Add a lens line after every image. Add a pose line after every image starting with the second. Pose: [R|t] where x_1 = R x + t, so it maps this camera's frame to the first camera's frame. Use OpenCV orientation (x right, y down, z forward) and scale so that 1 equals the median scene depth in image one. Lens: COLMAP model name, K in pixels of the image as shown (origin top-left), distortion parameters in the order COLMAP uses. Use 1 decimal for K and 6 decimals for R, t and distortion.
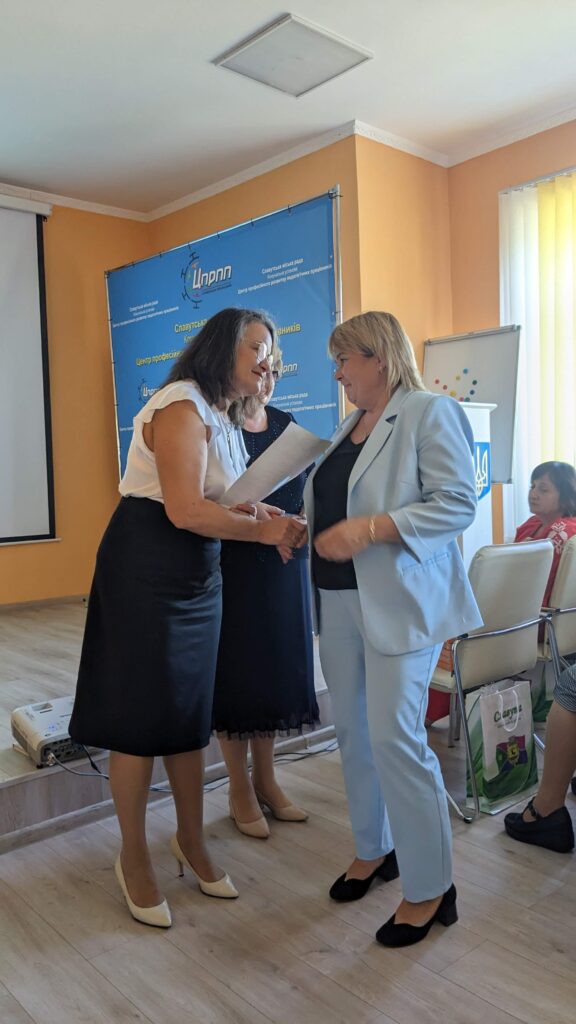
lens RADIAL K [[810.7, 0, 286.1], [0, 810.7, 517.2], [0, 0, 1]] dist [0.056035, -0.096585]
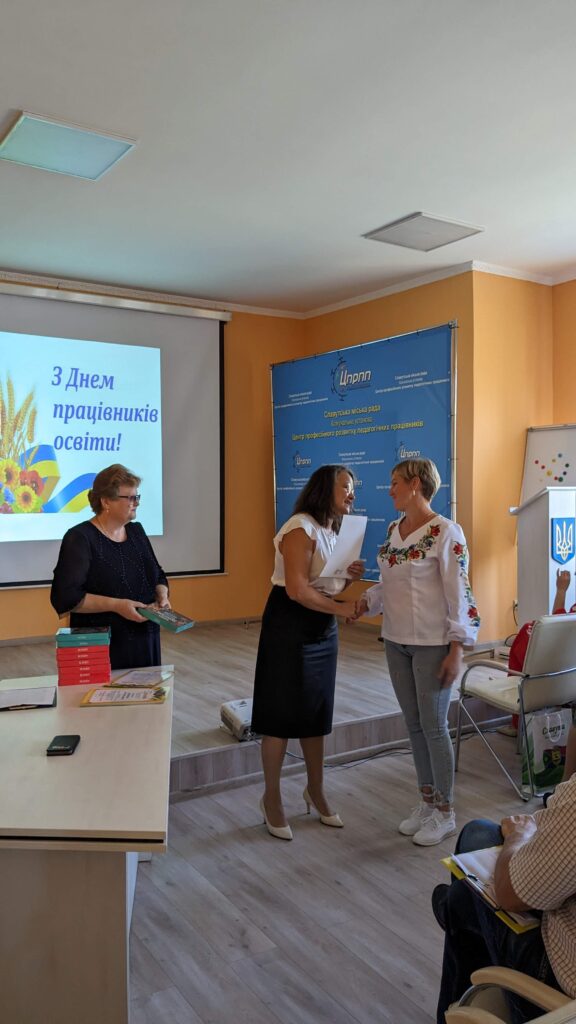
lens RADIAL K [[810.7, 0, 288.7], [0, 810.7, 520.3], [0, 0, 1]] dist [0.056035, -0.096585]
pose [[0.987521, 0.031429, -0.154321, 0.010812], [-0.033858, 0.999340, -0.013138, -0.059332], [0.153806, 0.018199, 0.987933, -0.315458]]
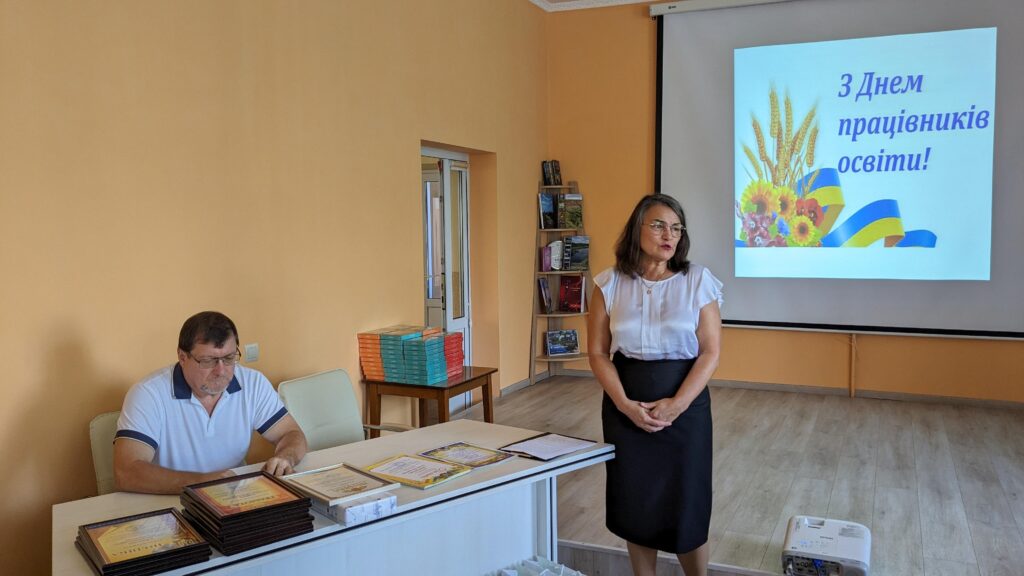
lens RADIAL K [[810.7, 0, 517.5], [0, 810.7, 286.0], [0, 0, 1]] dist [0.056035, -0.096585]
pose [[0.426466, 0.097599, -0.899223, 0.307928], [-0.051158, 0.995173, 0.083751, -0.099596], [0.903056, 0.010285, 0.429400, 0.091524]]
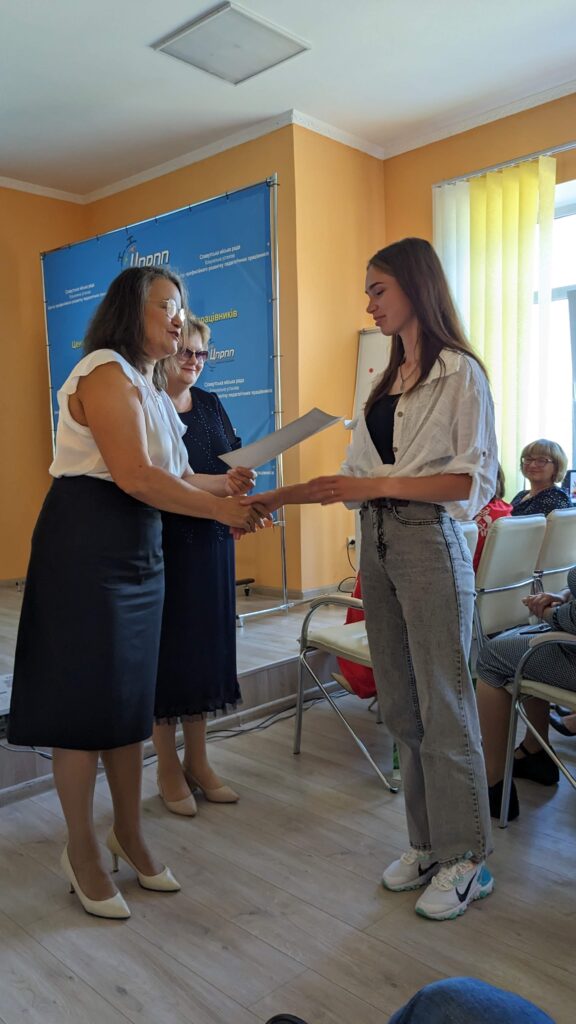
lens RADIAL K [[810.7, 0, 271.3], [0, 810.7, 513.5], [0, 0, 1]] dist [0.056035, -0.096585]
pose [[0.998144, 0.008344, 0.060323, 0.000766], [-0.008854, 0.999927, 0.008201, 0.006358], [-0.060250, -0.008720, 0.998145, -0.013476]]
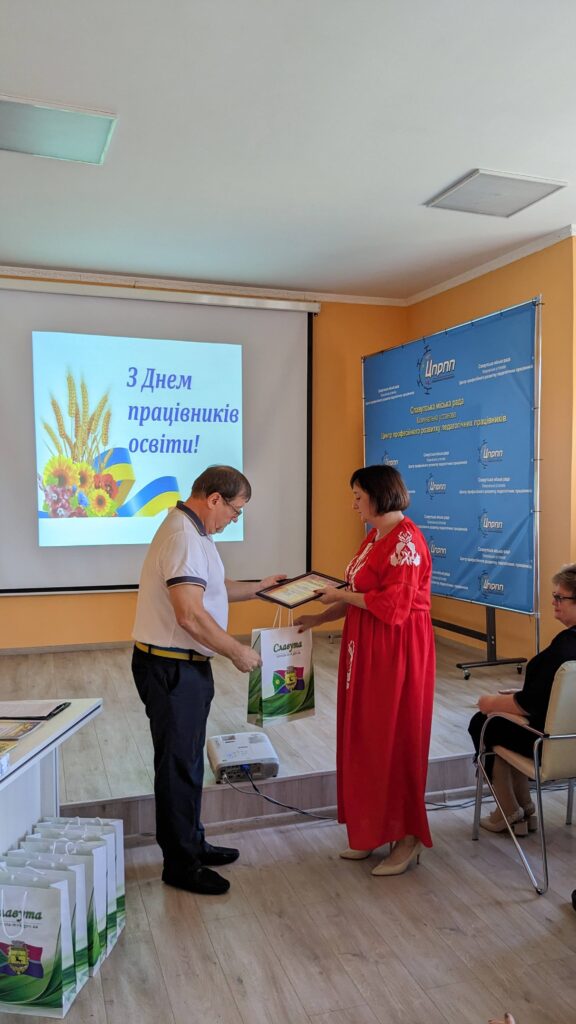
lens RADIAL K [[810.7, 0, 289.1], [0, 810.7, 523.1], [0, 0, 1]] dist [0.056035, -0.096585]
pose [[0.920387, 0.043955, -0.388529, 0.191105], [-0.046718, 0.998905, 0.002338, -0.084127], [0.388207, 0.015999, 0.921433, -0.140310]]
